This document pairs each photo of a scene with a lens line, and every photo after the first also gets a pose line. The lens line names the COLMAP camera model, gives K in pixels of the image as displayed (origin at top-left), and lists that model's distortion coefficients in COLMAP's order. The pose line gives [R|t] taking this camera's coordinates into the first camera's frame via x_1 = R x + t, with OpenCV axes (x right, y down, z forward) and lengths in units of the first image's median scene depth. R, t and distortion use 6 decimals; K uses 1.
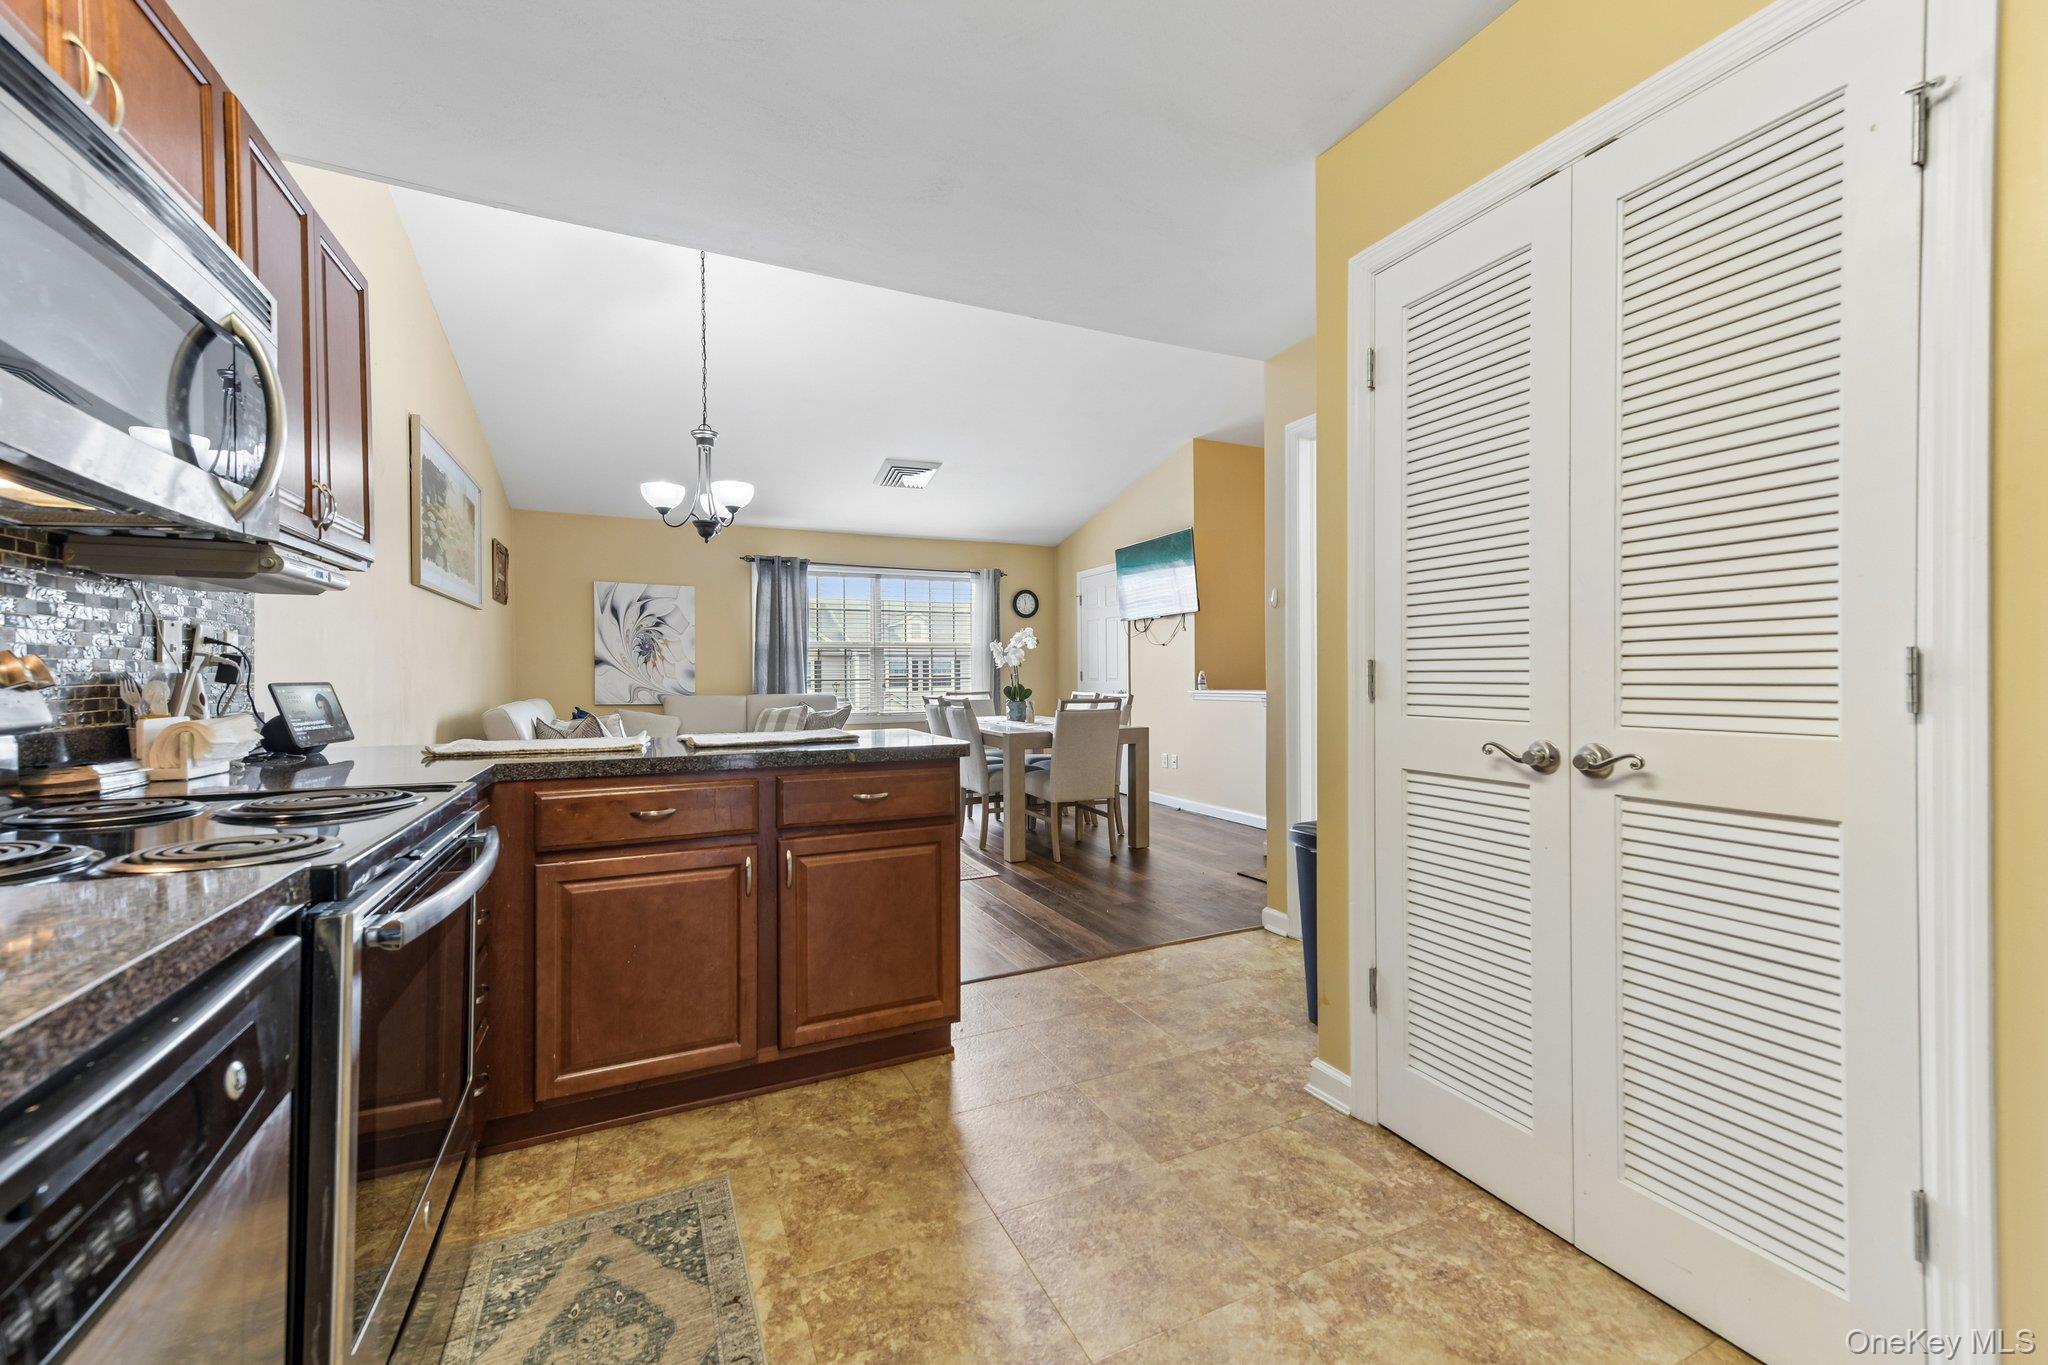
lens RADIAL K [[809.2, 0, 1025.9], [0, 809.2, 679.5], [0, 0, 1]] dist [0.013351, -0.000094]
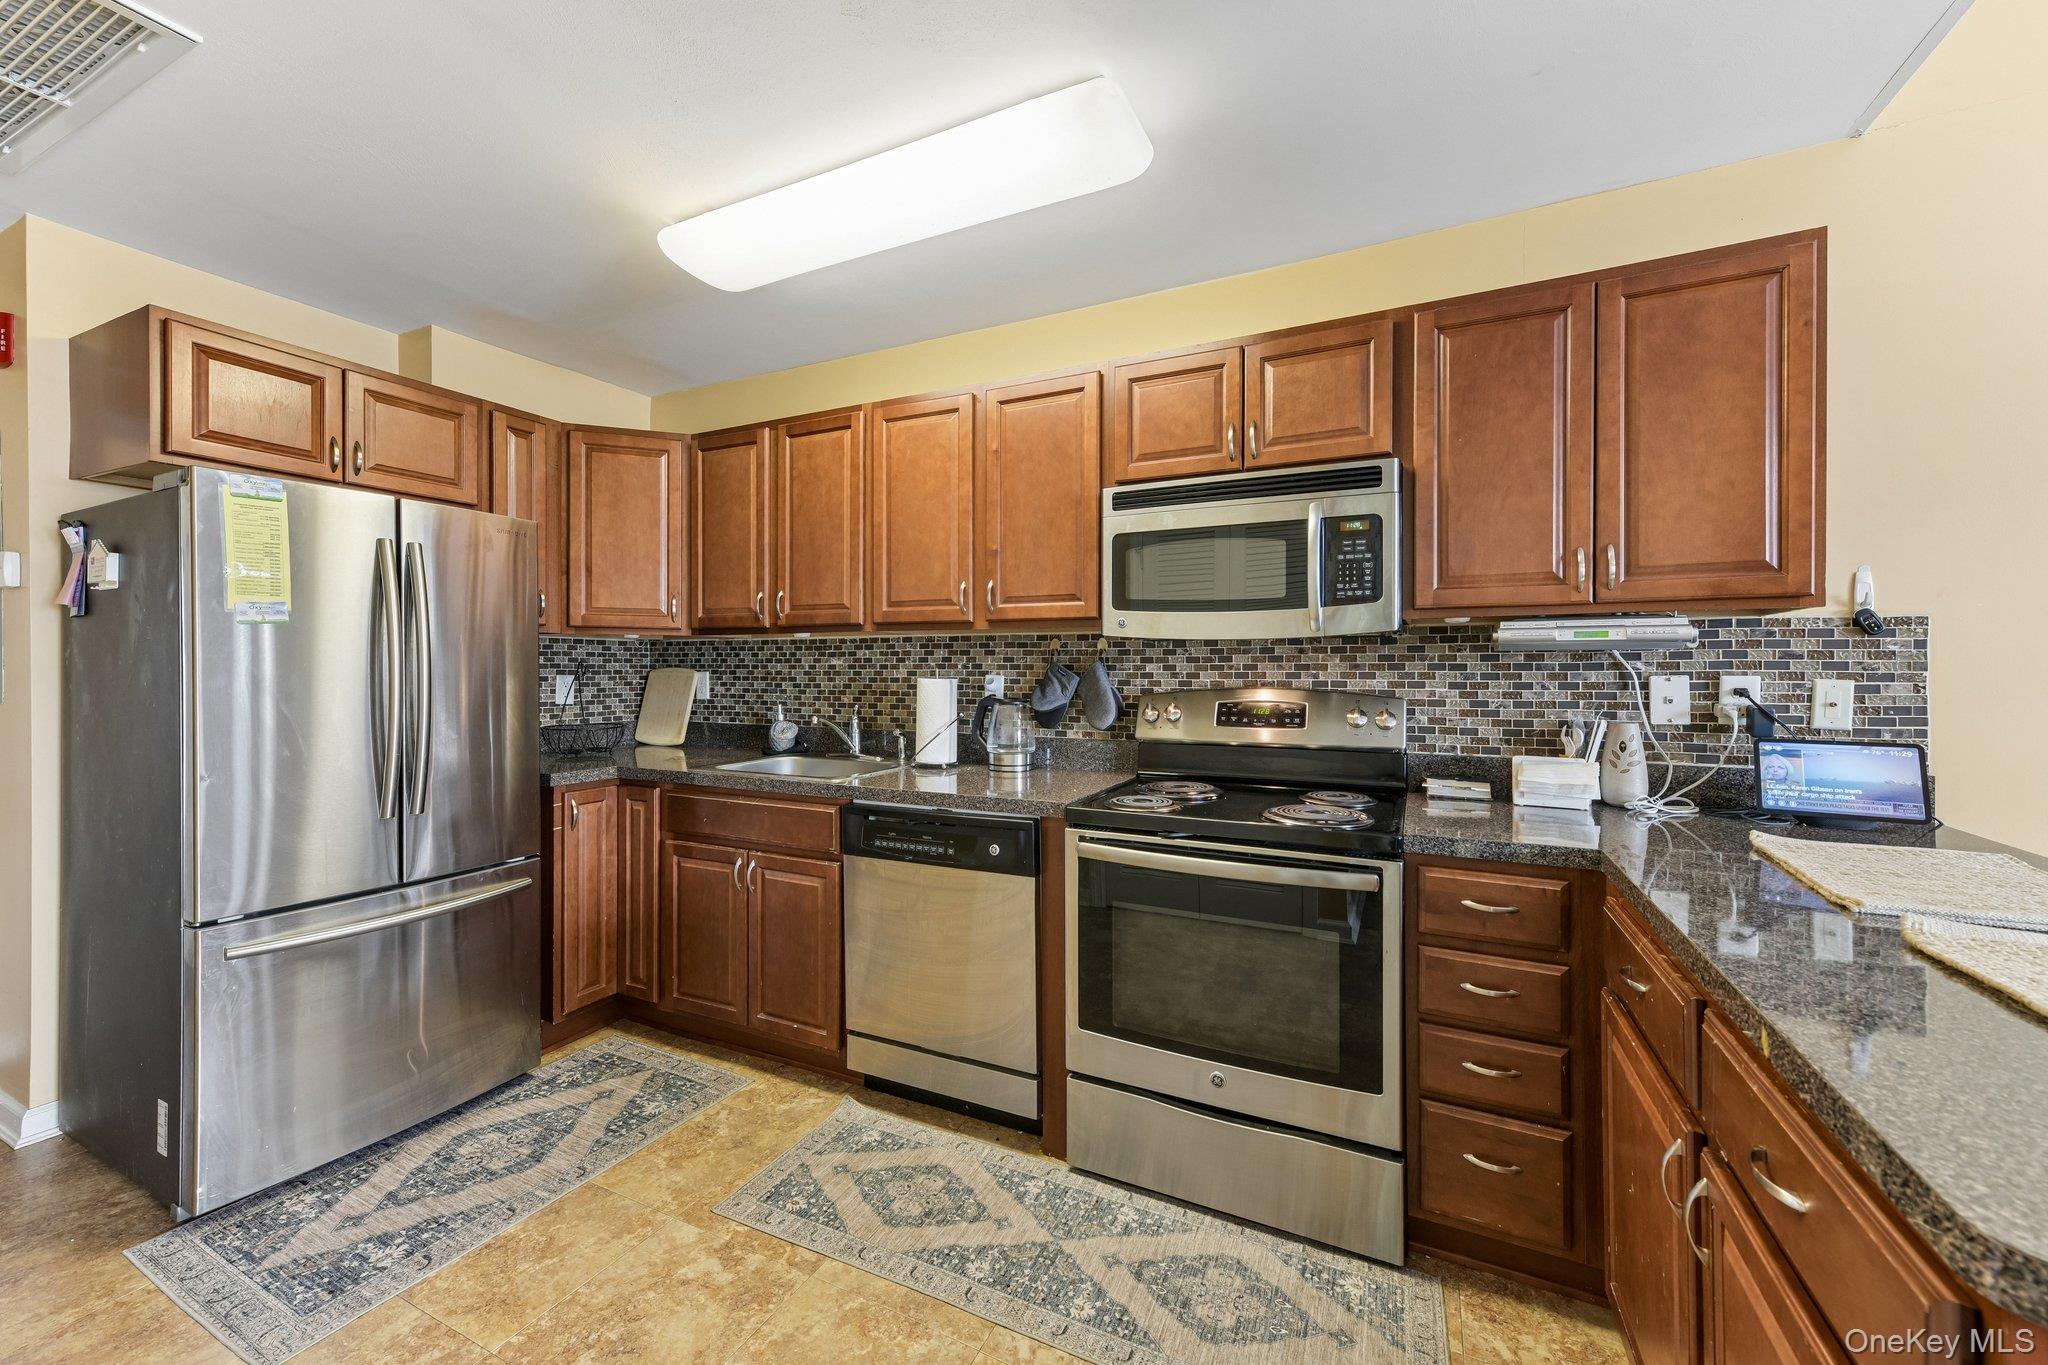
lens RADIAL K [[804.9, 0, 1027.8], [0, 804.9, 669.7], [0, 0, 1]] dist [0.013815, -0.000307]
pose [[-0.780446, 0.008256, -0.625169, 0.292925], [0.001705, 0.999937, 0.011076, -0.082111], [0.625221, 0.007578, -0.780411, 1.154199]]
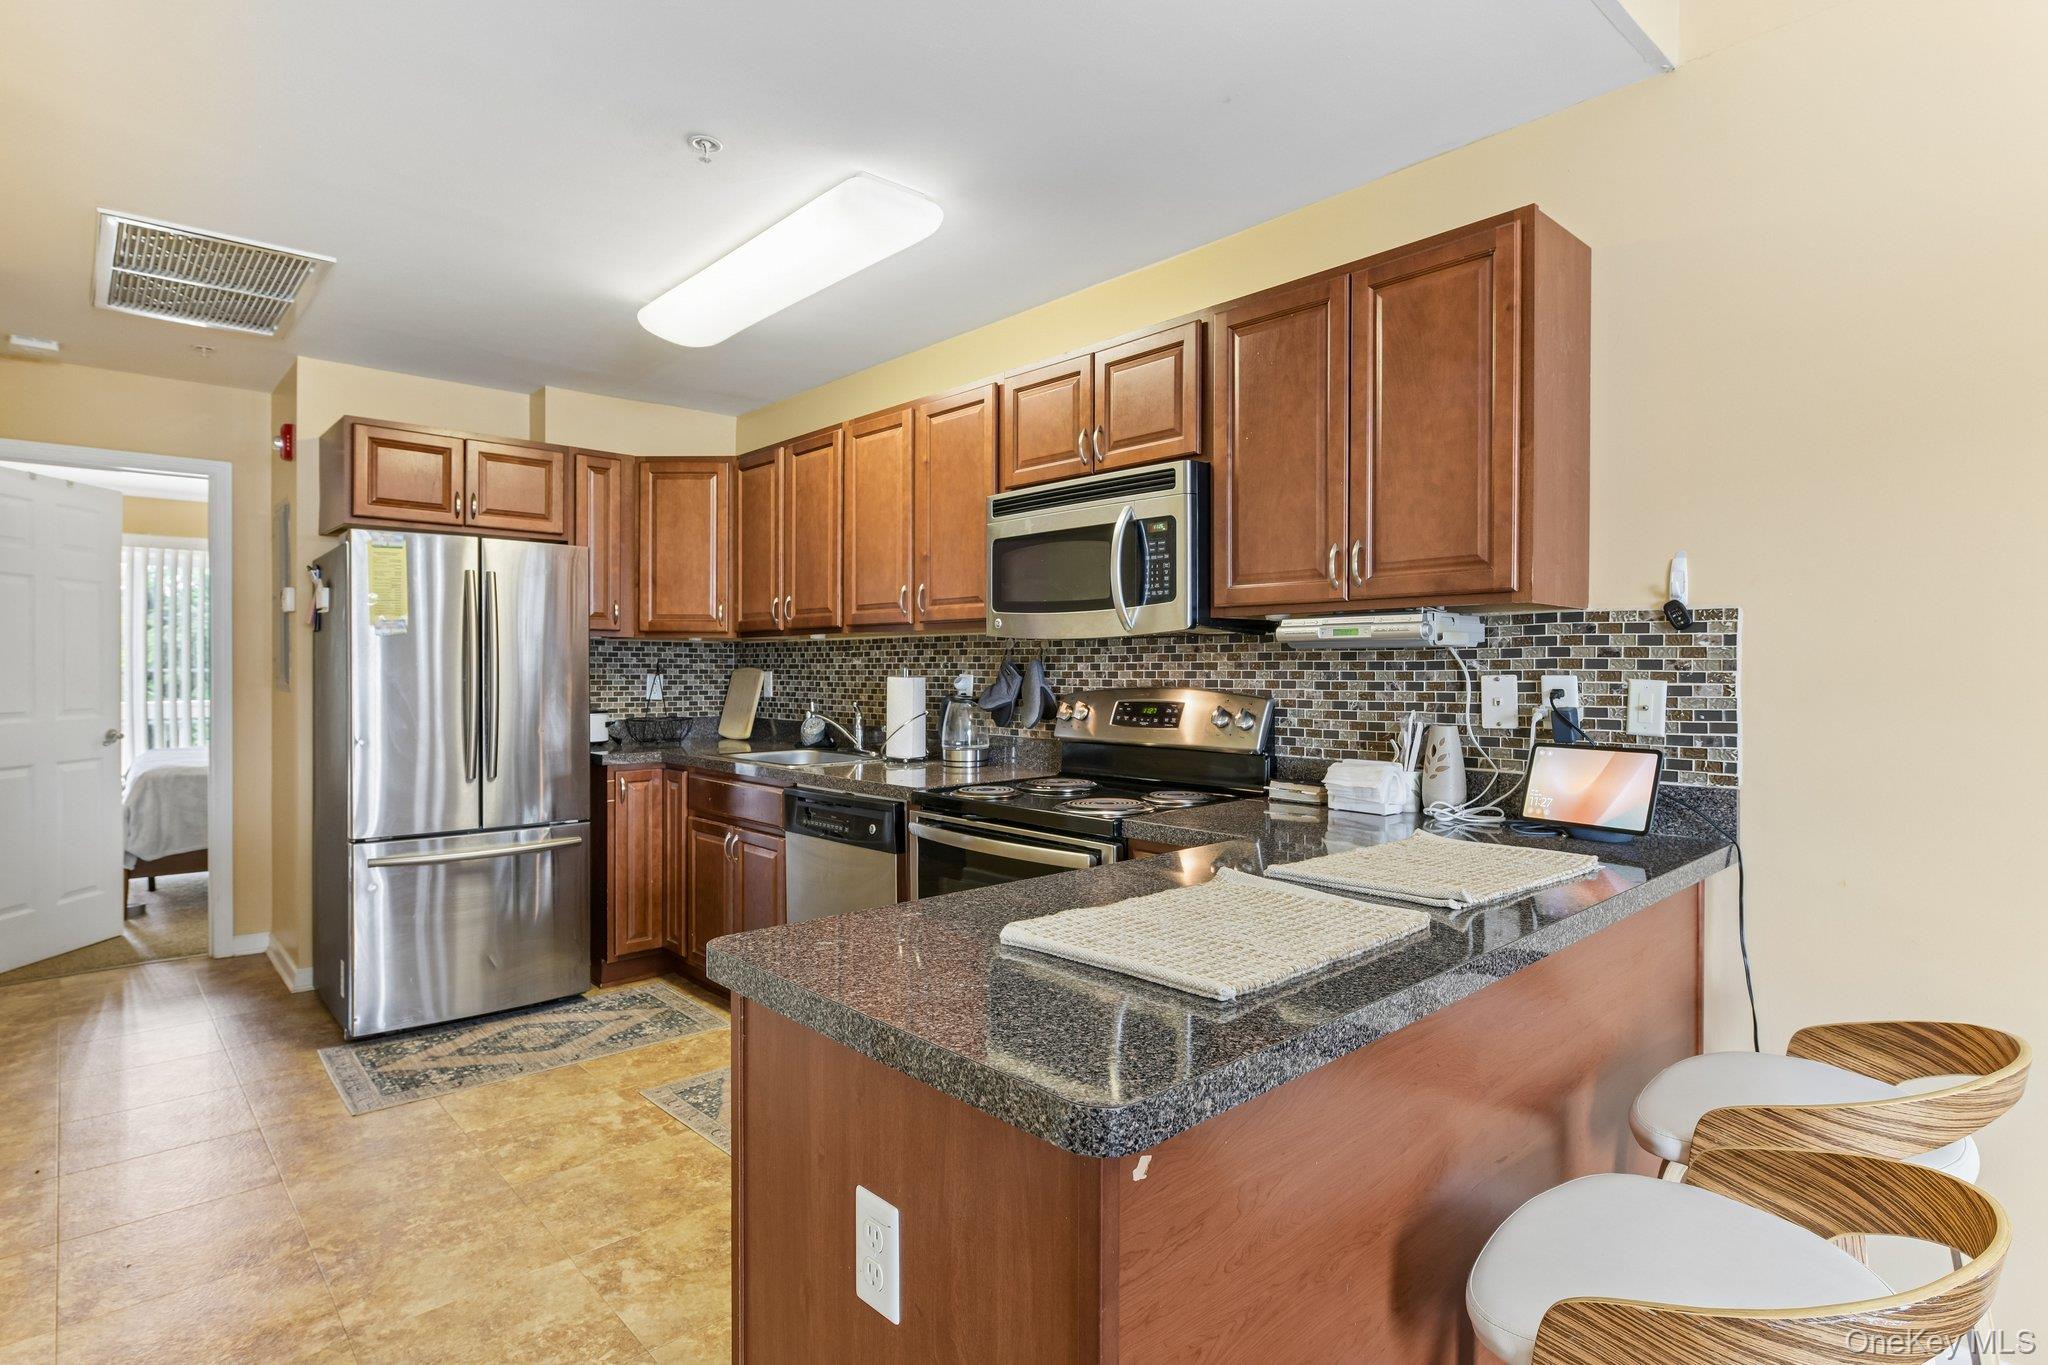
lens RADIAL K [[1043.2, 0, 1025.9], [0, 1043.2, 675.4], [0, 0, 1]] dist [0.003519, 0.000800]
pose [[-0.952937, 0.006752, -0.303092, -0.073199], [0.002962, 0.999912, 0.012964, -0.079069], [0.303153, 0.011456, -0.952873, 1.808764]]
